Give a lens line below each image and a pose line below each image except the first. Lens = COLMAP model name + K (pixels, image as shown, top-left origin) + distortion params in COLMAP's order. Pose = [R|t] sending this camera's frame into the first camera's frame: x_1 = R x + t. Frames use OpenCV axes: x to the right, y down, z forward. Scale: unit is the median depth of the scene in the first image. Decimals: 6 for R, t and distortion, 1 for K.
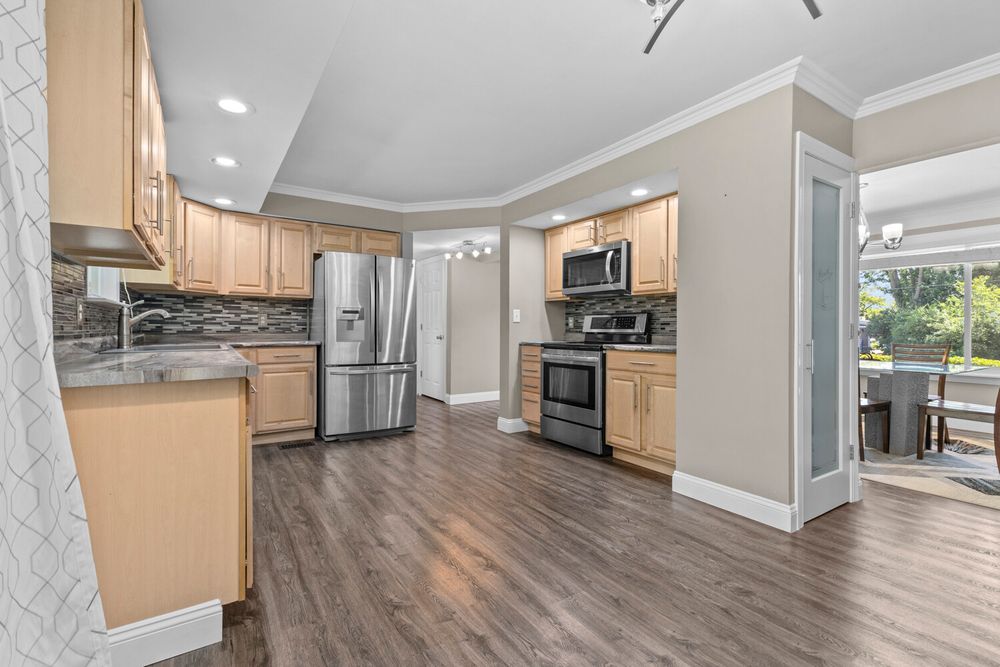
lens RADIAL K [[438.0, 0, 483.2], [0, 438.0, 330.9], [0, 0, 1]] dist [0.014919, -0.000461]
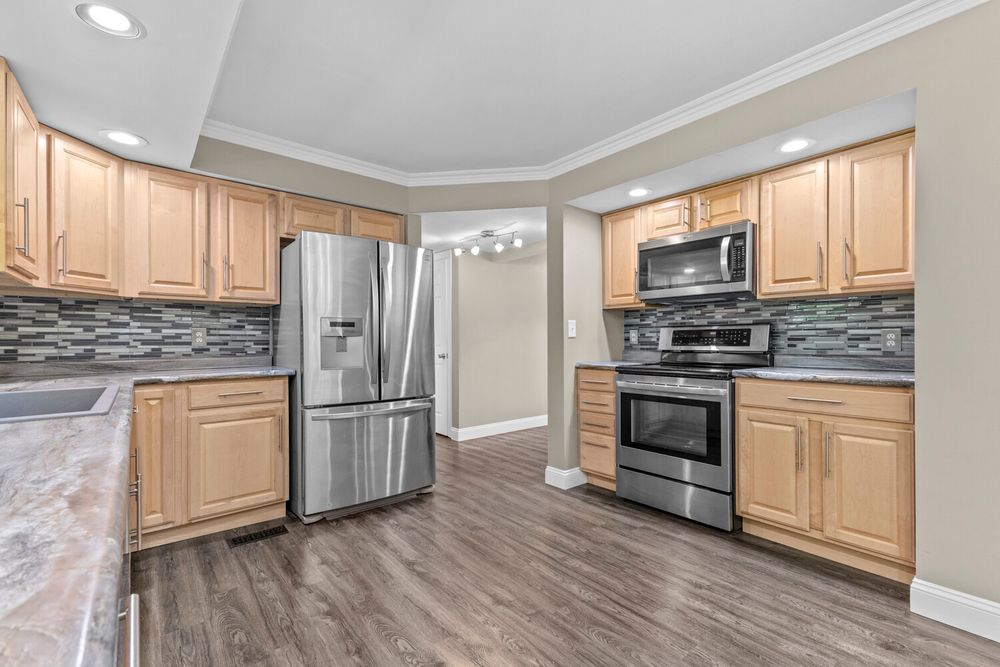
lens RADIAL K [[438.0, 0, 499.7], [0, 438.0, 342.0], [0, 0, 1]] dist [0.014919, -0.000461]
pose [[0.991787, -0.009508, 0.127548, -0.150640], [0.009673, 0.999953, -0.000671, -0.013850], [-0.127536, 0.001899, 0.991832, 0.311152]]
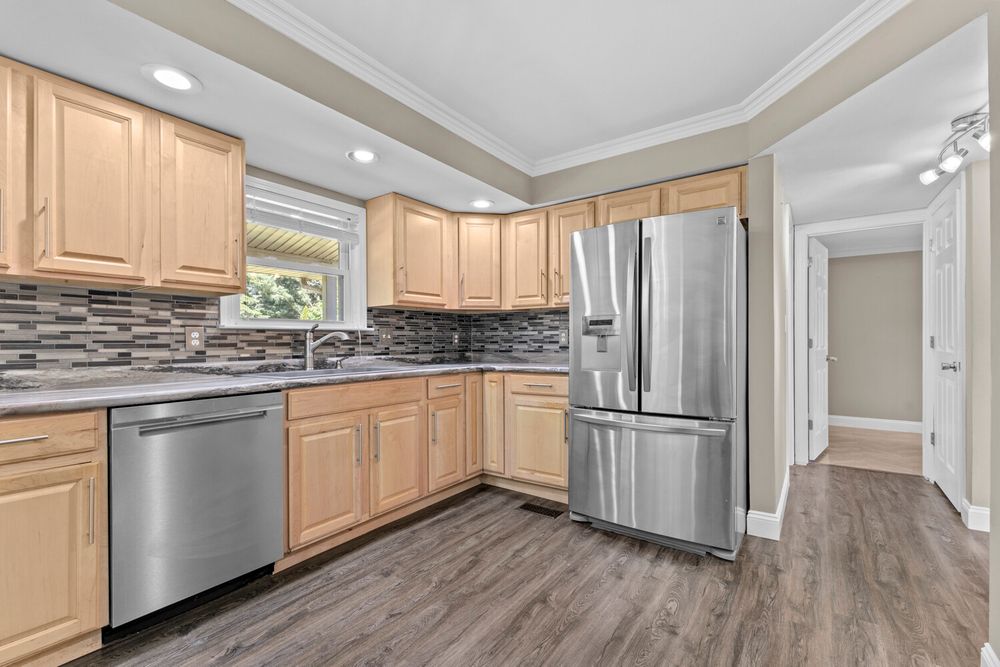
lens RADIAL K [[438.0, 0, 504.4], [0, 438.0, 342.6], [0, 0, 1]] dist [0.014919, -0.000461]
pose [[0.388923, -0.003826, -0.921262, 0.211676], [0.004123, 0.999989, -0.002412, -0.014065], [0.921261, -0.002861, 0.388934, 0.634654]]
